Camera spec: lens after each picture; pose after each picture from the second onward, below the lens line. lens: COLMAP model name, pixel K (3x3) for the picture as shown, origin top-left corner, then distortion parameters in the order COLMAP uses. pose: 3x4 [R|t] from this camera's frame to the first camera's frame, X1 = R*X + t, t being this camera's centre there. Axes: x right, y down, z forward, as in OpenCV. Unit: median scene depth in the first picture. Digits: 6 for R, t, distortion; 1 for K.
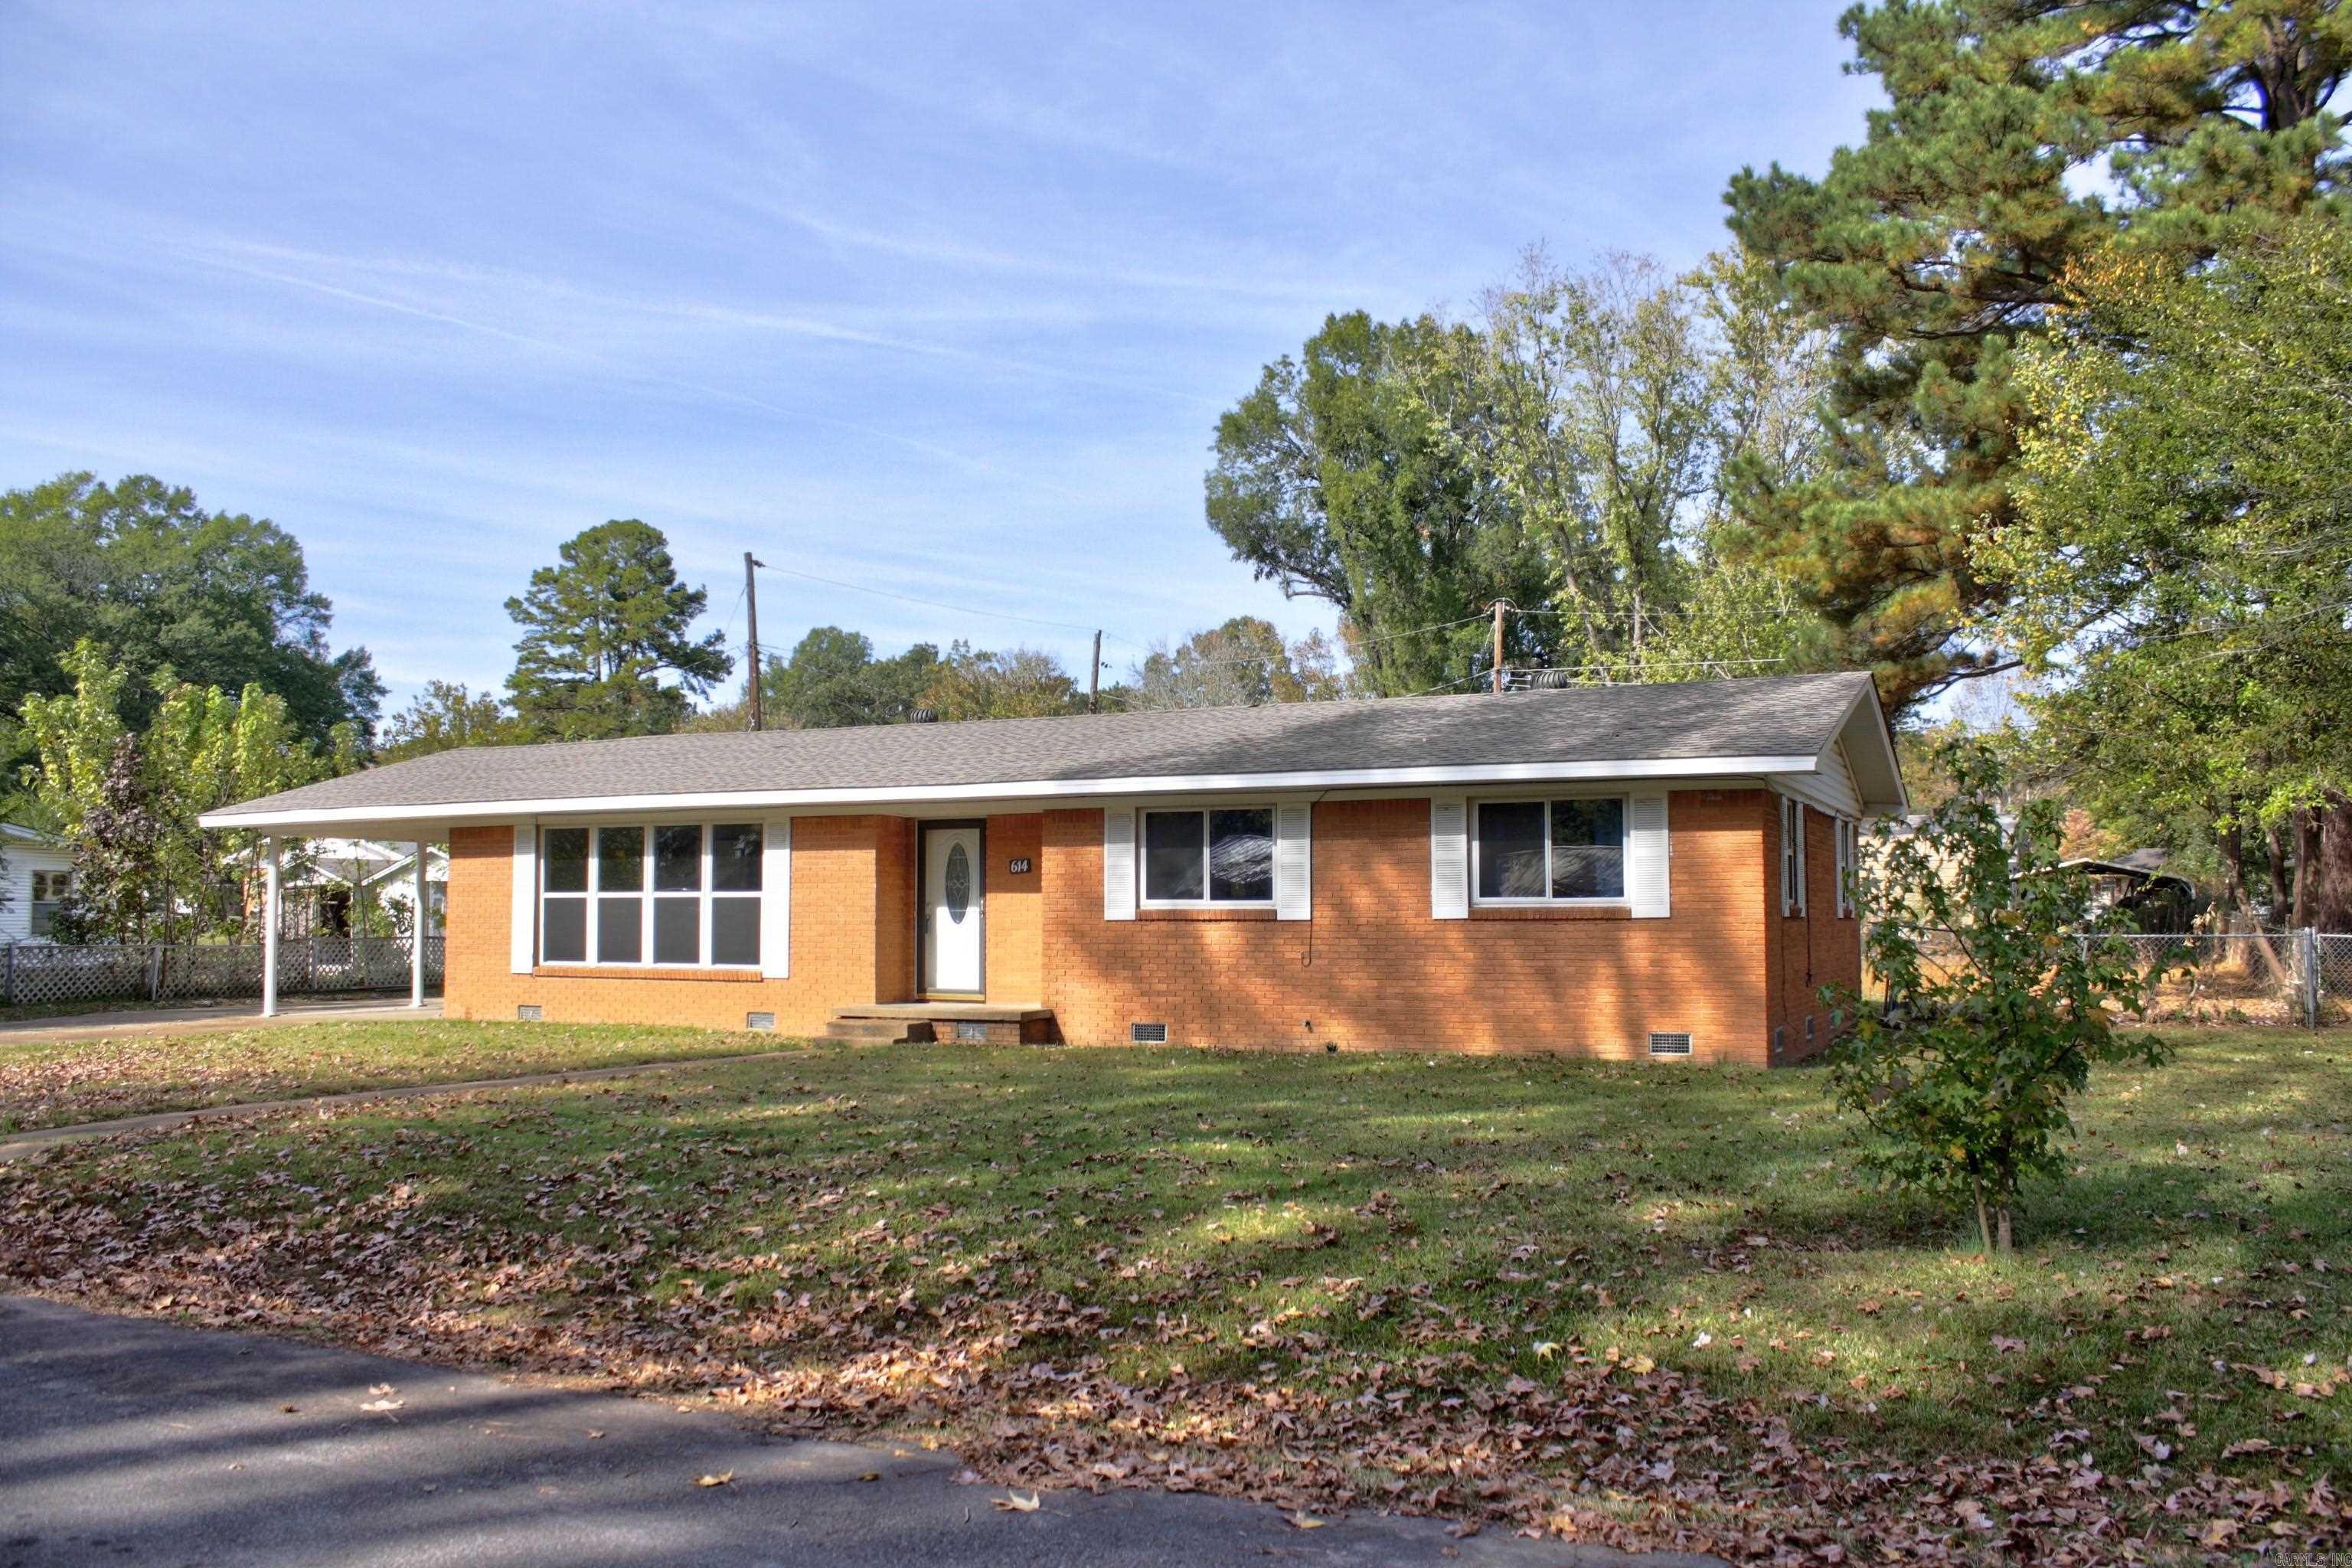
lens RADIAL K [[1988.5, 0, 1192.4], [0, 1988.5, 807.6], [0, 0, 1]] dist [-0.164208, 0.148637]
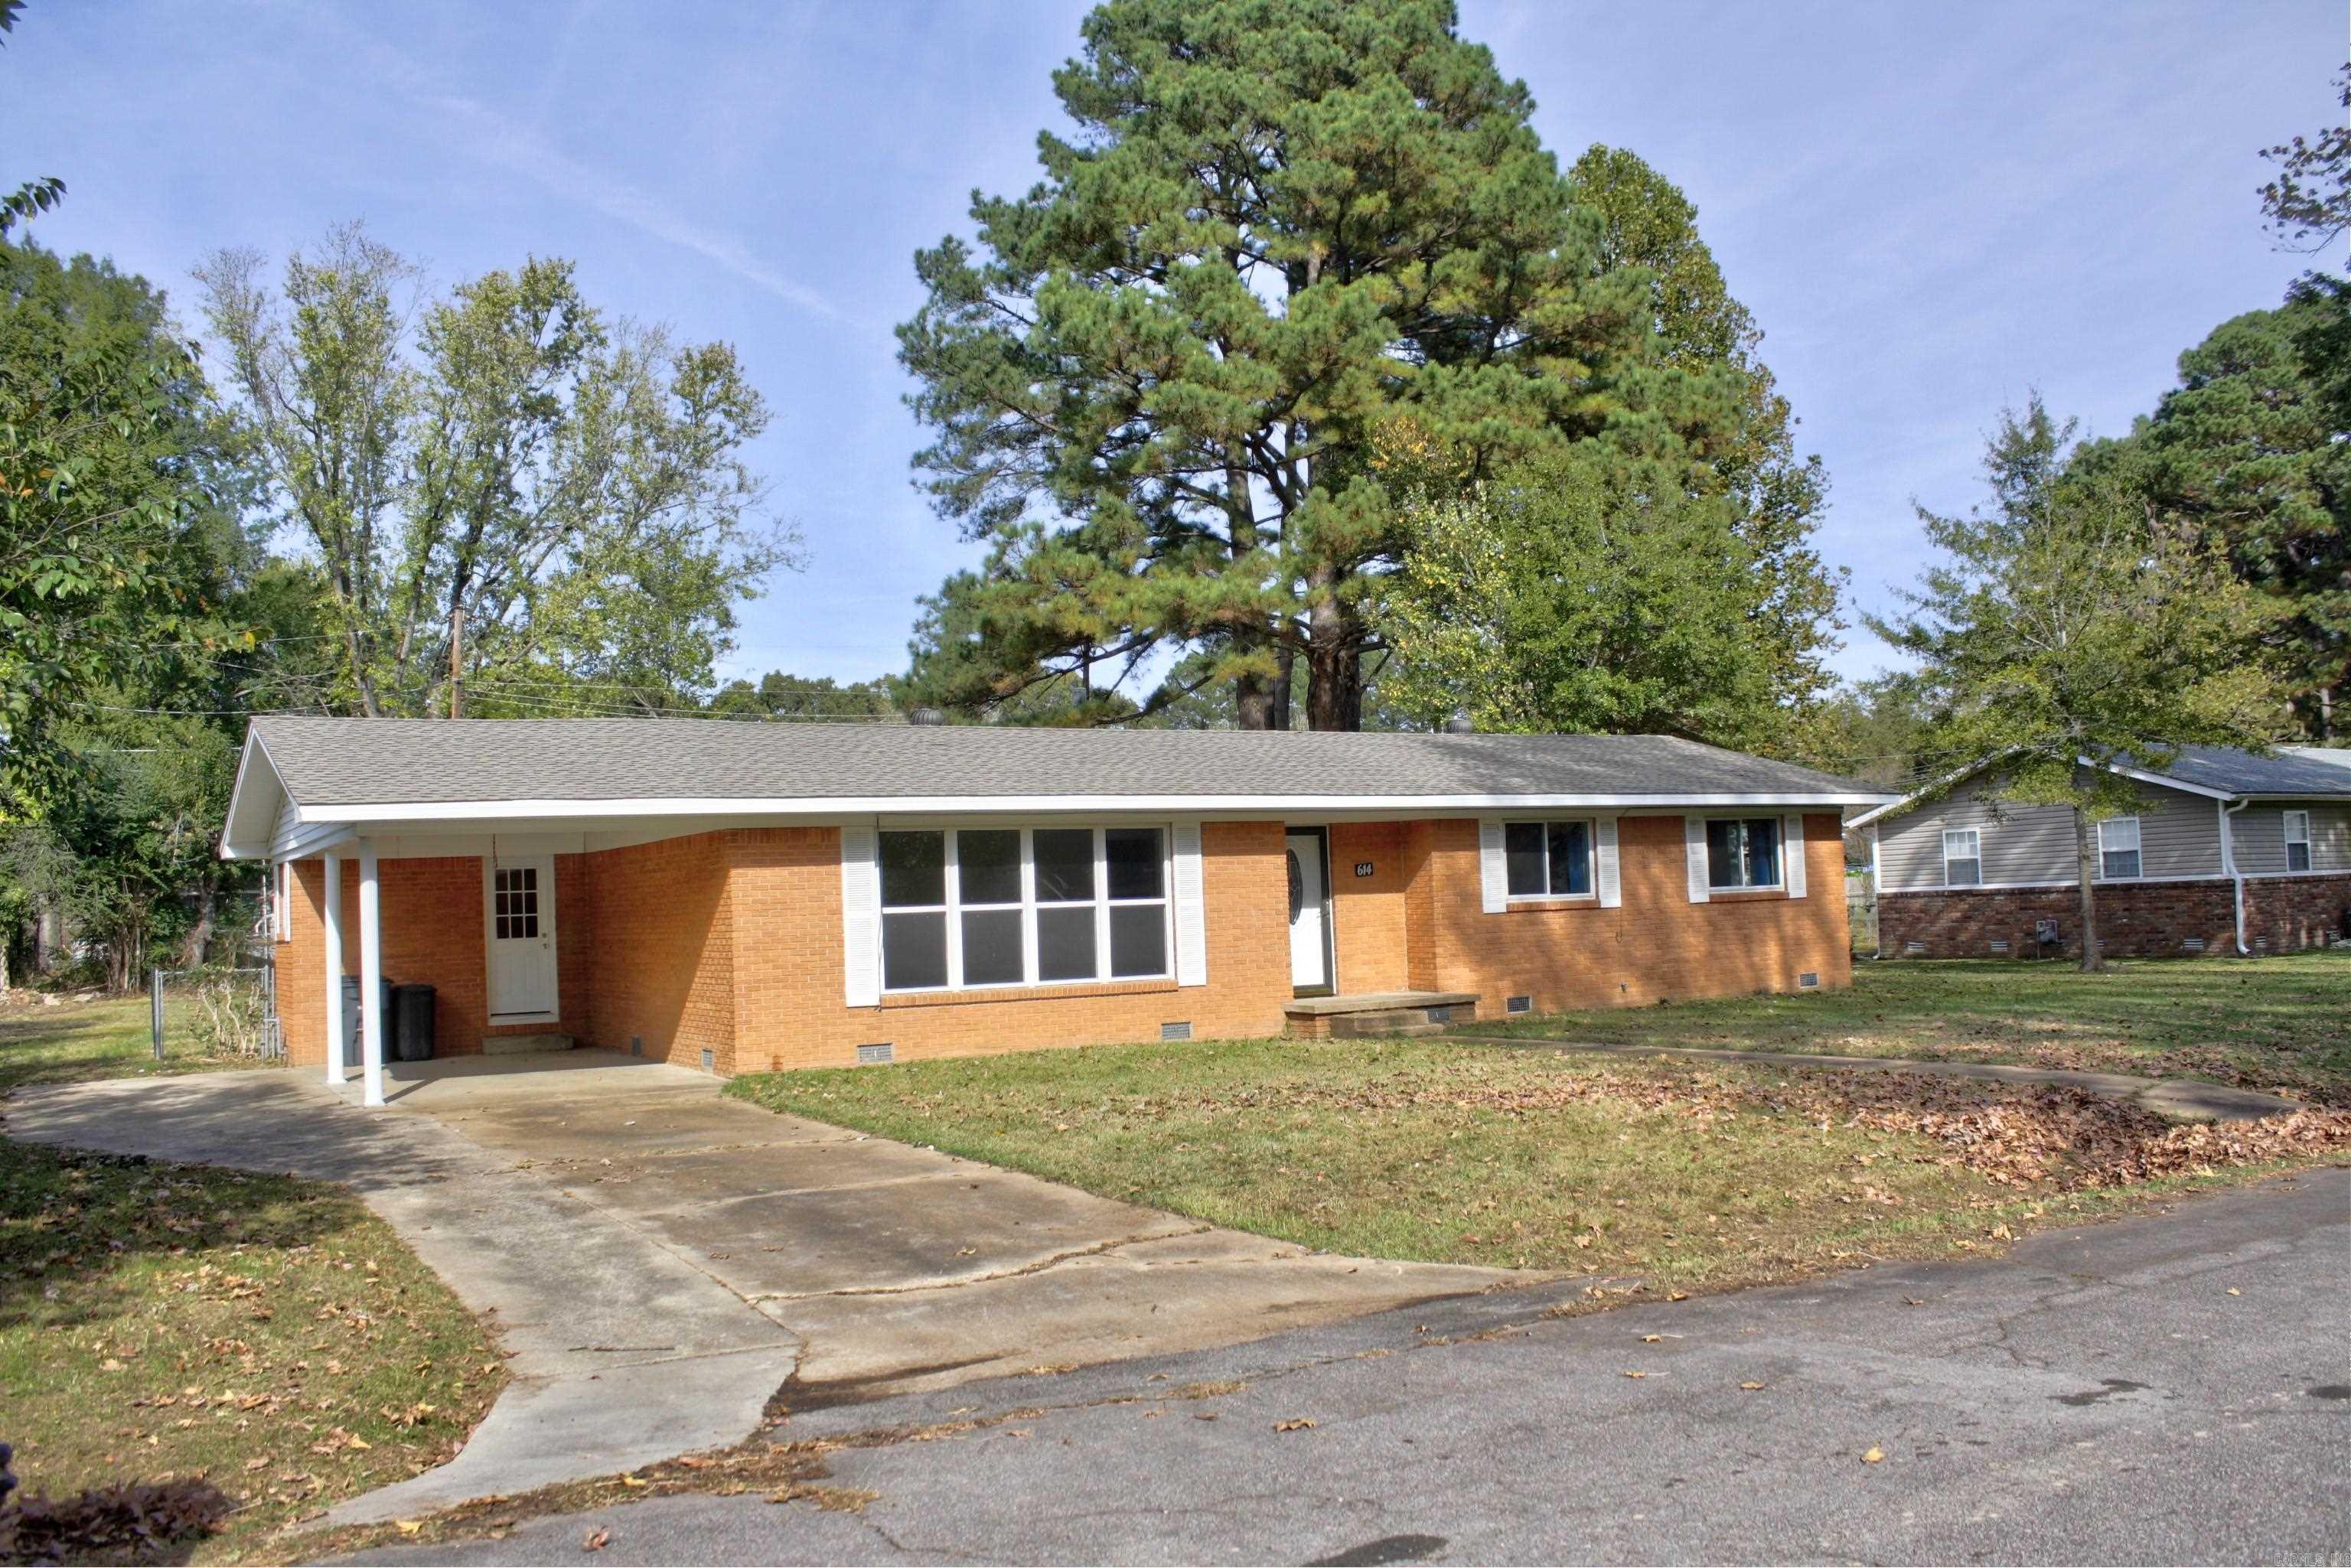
lens RADIAL K [[1987.6, 0, 1191.9], [0, 1987.6, 807.6], [0, 0, 1]] dist [-0.164208, 0.148637]
pose [[0.551247, 0.028855, 0.833843, -1.045375], [-0.002816, 0.999460, -0.032725, 0.030216], [-0.834338, 0.015691, 0.551030, 0.455235]]
